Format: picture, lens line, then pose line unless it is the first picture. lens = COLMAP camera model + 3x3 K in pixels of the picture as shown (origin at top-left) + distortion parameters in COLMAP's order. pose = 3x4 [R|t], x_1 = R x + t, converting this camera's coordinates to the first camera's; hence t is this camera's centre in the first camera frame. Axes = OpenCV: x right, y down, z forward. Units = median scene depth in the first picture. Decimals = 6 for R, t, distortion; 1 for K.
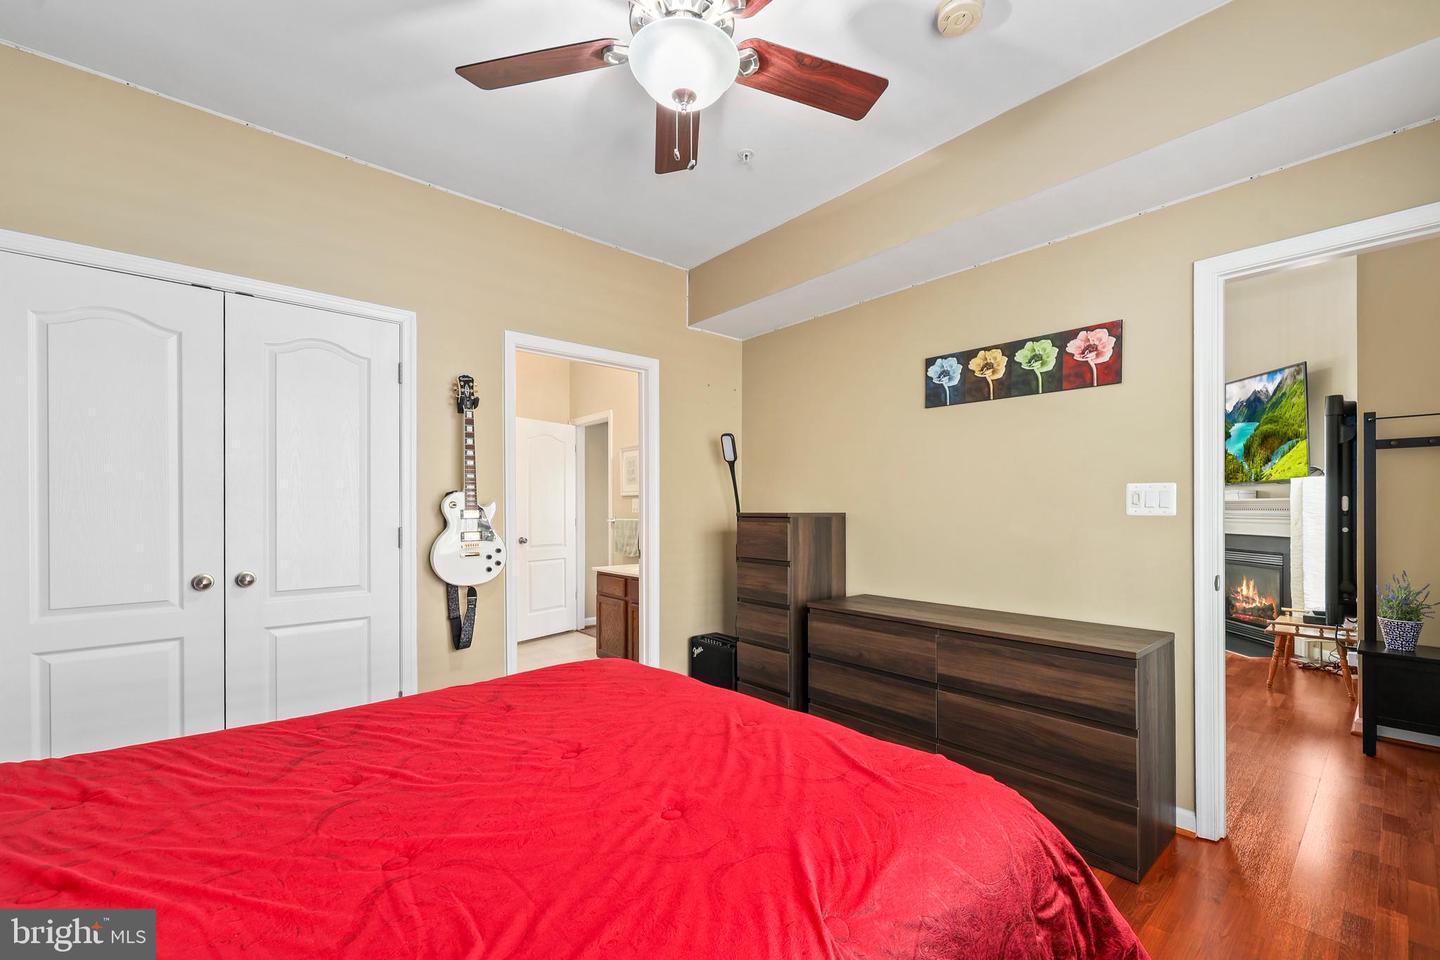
lens RADIAL K [[602.7, 0, 716.2], [0, 602.7, 508.1], [0, 0, 1]] dist [-0.000082, -0.000026]
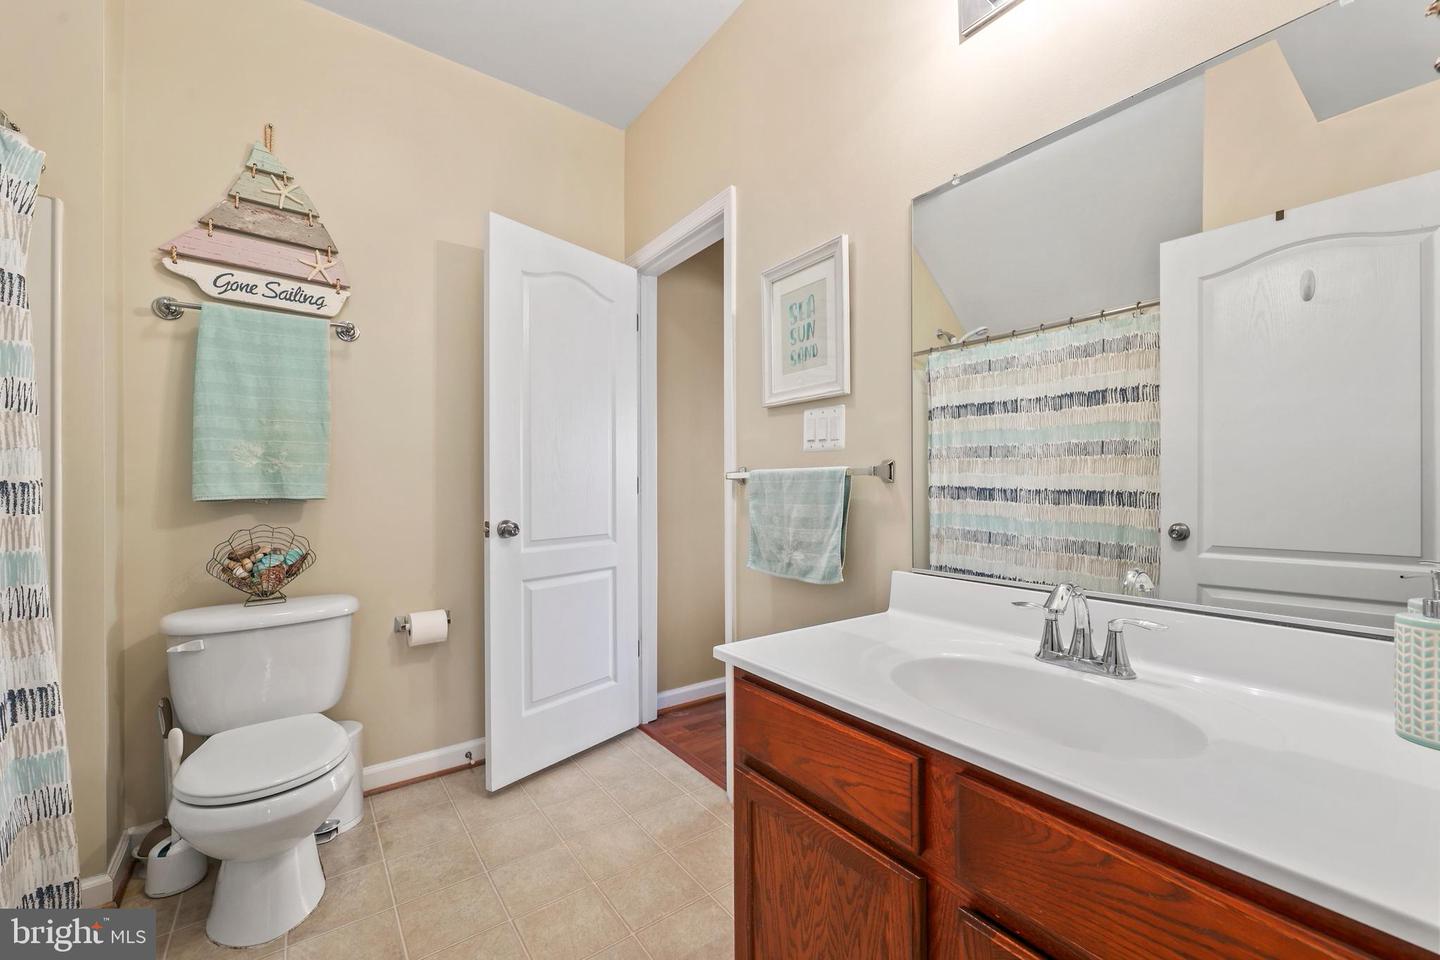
lens RADIAL K [[575.0, 0, 720.0], [0, 575.0, 480.0], [0, 0, 1]] dist [0.000172, -0.000120]
pose [[0.997172, -0.002377, -0.075115, -0.167983], [0.002138, 0.999992, -0.003255, 0.026003], [0.075122, 0.003085, 0.997170, 0.689788]]
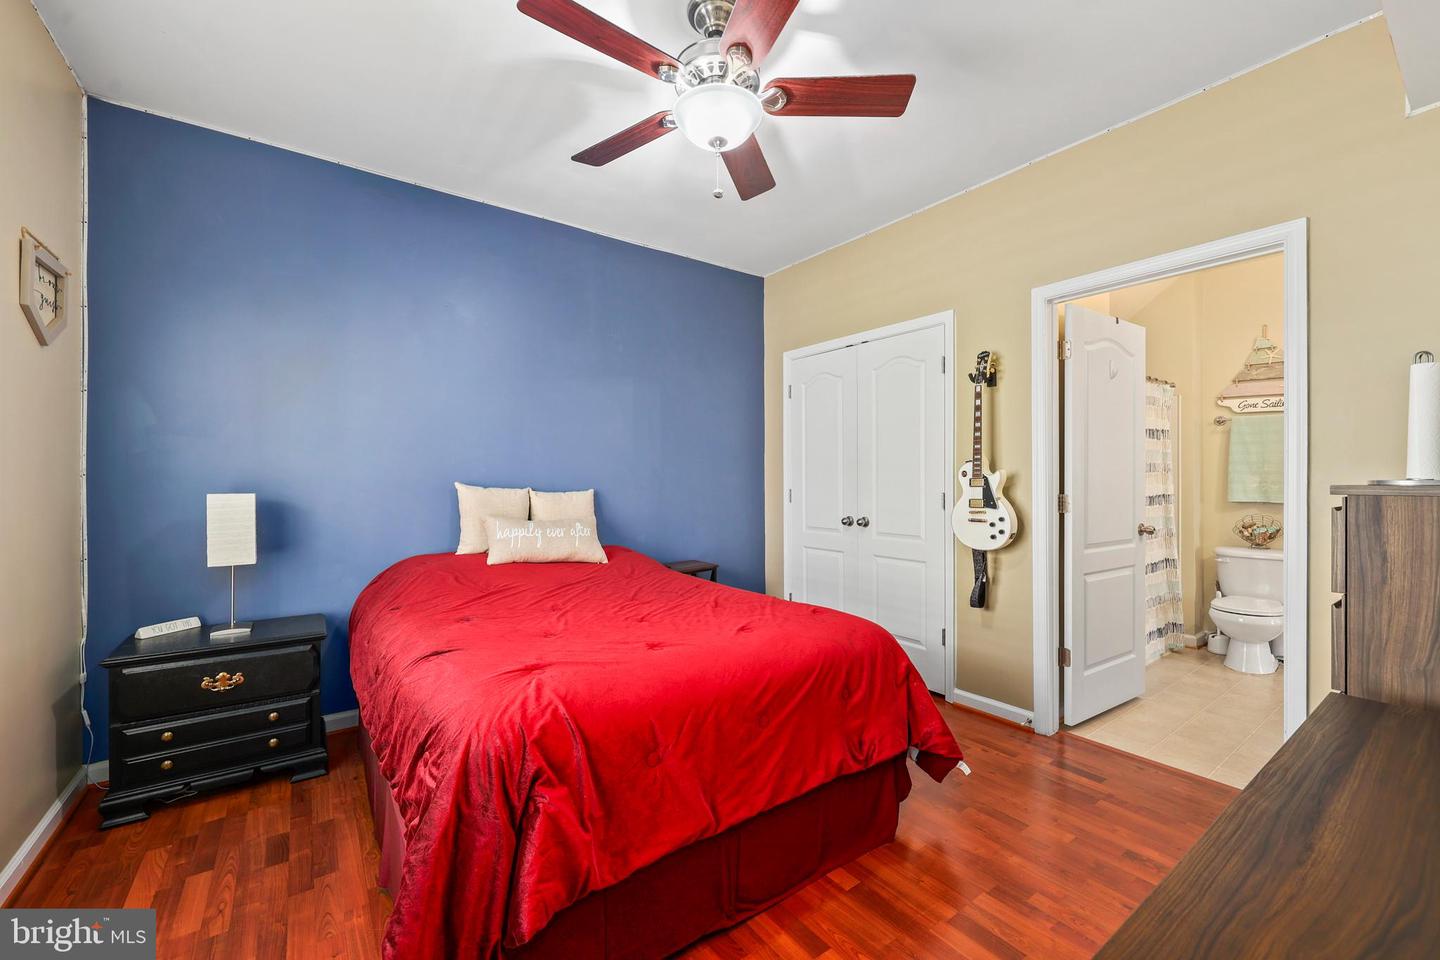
lens RADIAL K [[575.0, 0, 720.0], [0, 575.0, 480.0], [0, 0, 1]] dist [0.000172, -0.000120]
pose [[-0.088212, 0.003712, -0.996095, 0.366271], [0.004344, 0.999985, 0.003341, 0.000210], [0.996092, -0.004033, -0.088227, 0.363293]]
